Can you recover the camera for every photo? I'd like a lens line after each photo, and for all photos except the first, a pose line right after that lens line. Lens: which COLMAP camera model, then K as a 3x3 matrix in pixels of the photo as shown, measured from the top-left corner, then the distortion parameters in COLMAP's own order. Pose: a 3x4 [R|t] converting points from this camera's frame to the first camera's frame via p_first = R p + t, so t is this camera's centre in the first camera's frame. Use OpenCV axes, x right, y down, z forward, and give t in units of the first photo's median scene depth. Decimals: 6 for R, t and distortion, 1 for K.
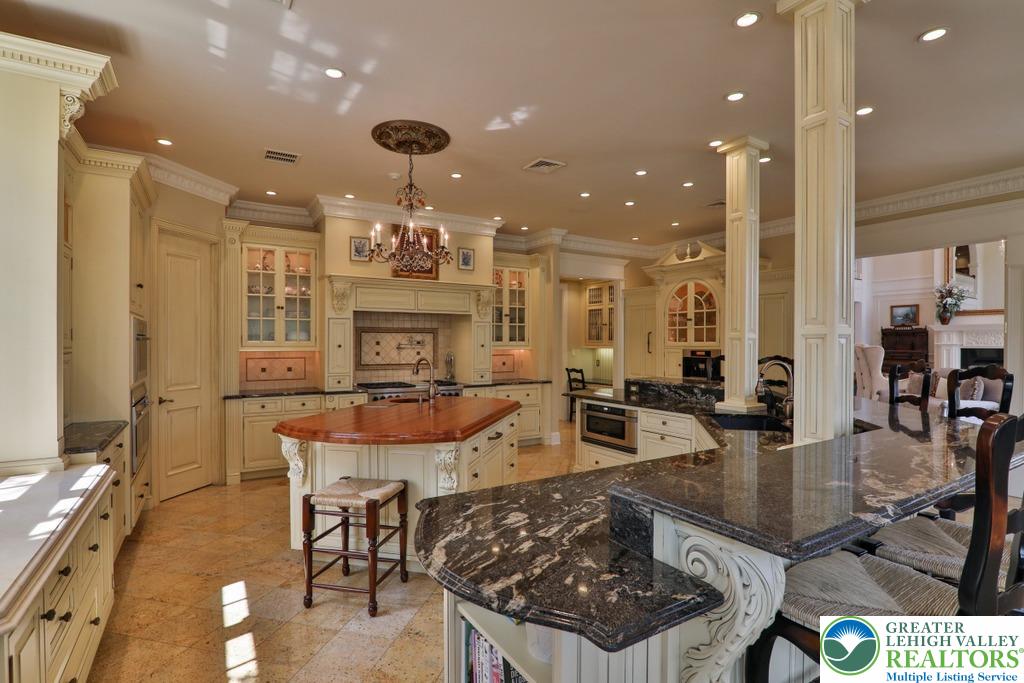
lens RADIAL K [[499.5, 0, 507.7], [0, 499.5, 344.6], [0, 0, 1]] dist [-0.002962, -0.000410]
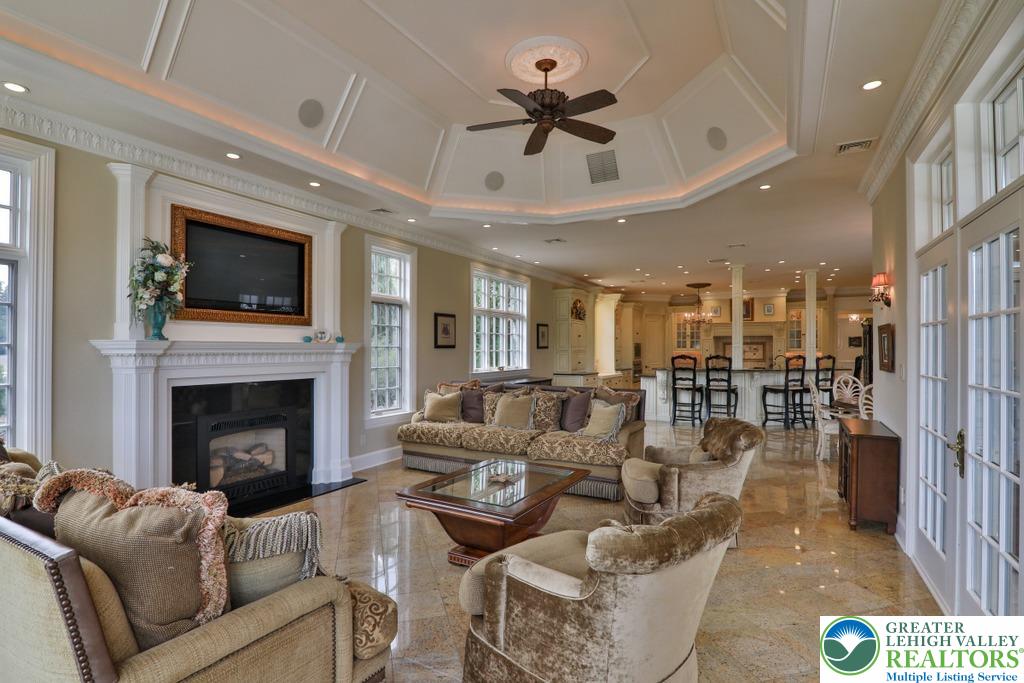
lens RADIAL K [[499.5, 0, 510.9], [0, 499.5, 343.4], [0, 0, 1]] dist [-0.002962, -0.000410]
pose [[0.481602, -0.009834, -0.876335, 1.292786], [-0.005332, 0.999886, -0.014151, 0.007648], [0.876374, 0.011488, 0.481494, -1.009013]]
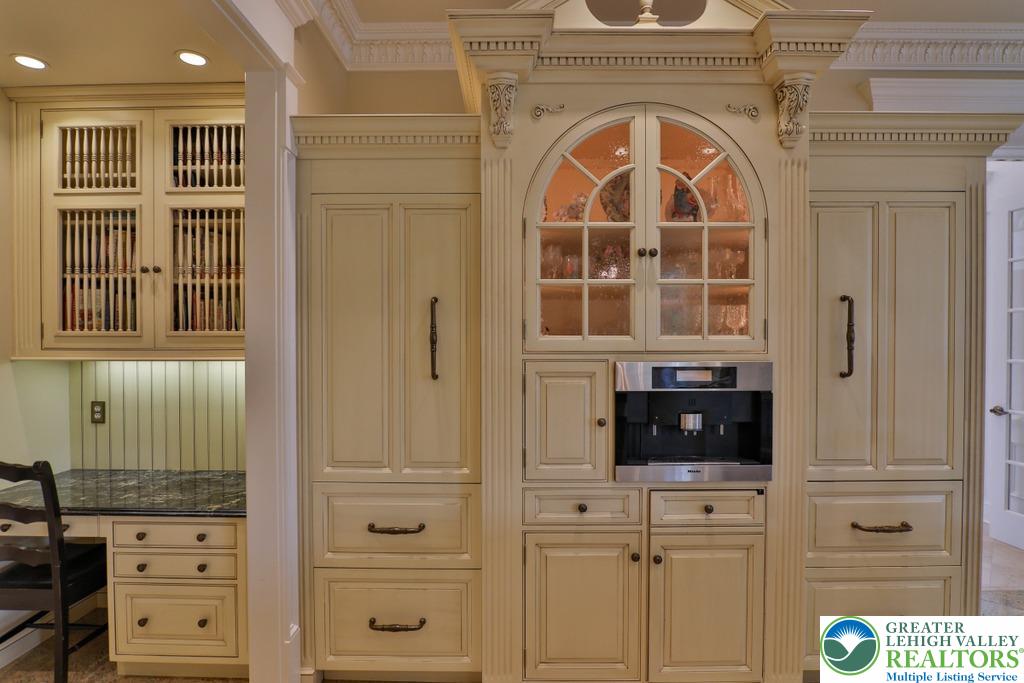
lens RADIAL K [[499.5, 0, 511.7], [0, 499.5, 345.9], [0, 0, 1]] dist [-0.002962, -0.000410]
pose [[0.533101, -0.019520, 0.845826, 0.093543], [0.007389, 0.999803, 0.018417, -0.005274], [-0.846019, -0.003568, 0.533140, 0.899431]]
